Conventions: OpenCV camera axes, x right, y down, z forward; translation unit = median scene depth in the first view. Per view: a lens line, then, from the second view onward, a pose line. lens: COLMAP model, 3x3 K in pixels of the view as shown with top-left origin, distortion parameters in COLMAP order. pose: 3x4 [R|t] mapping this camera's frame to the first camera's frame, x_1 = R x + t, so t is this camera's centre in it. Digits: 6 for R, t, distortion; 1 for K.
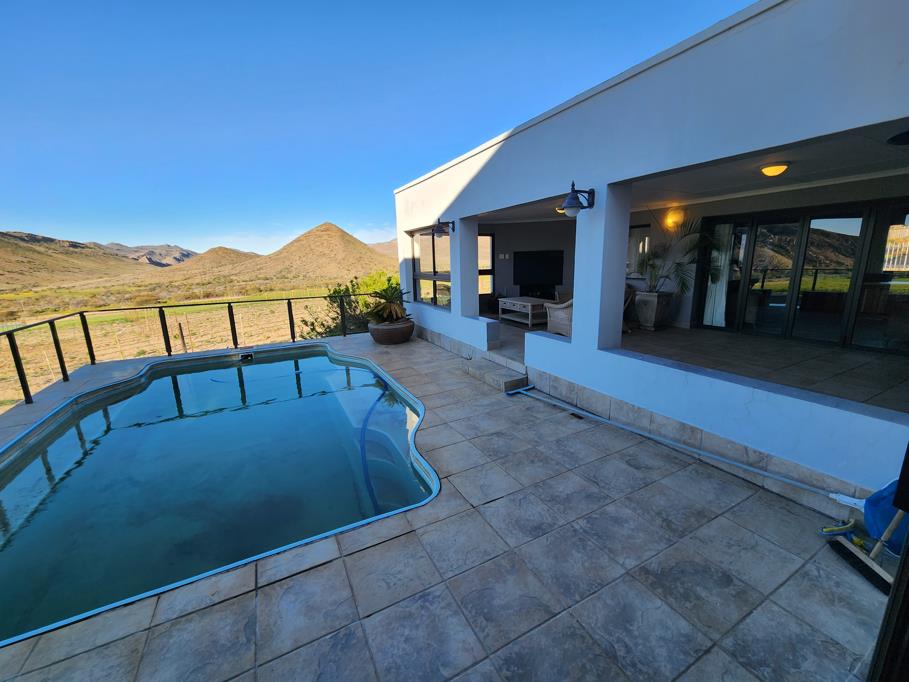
lens RADIAL K [[370.2, 0, 462.8], [0, 370.2, 341.9], [0, 0, 1]] dist [-0.001051, -0.000620]
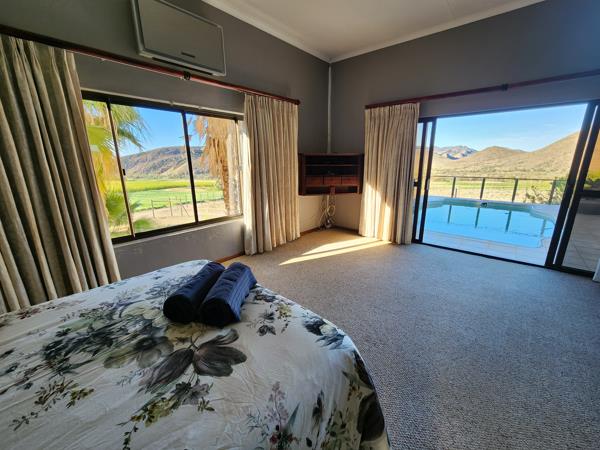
lens RADIAL K [[244.4, 0, 305.5], [0, 244.4, 225.6], [0, 0, 1]] dist [-0.001051, -0.000620]
pose [[0.361325, 0.259642, -0.895561, 0.147825], [-0.203607, 0.959242, 0.195956, 0.042123], [0.909938, 0.111539, 0.399464, -0.212217]]
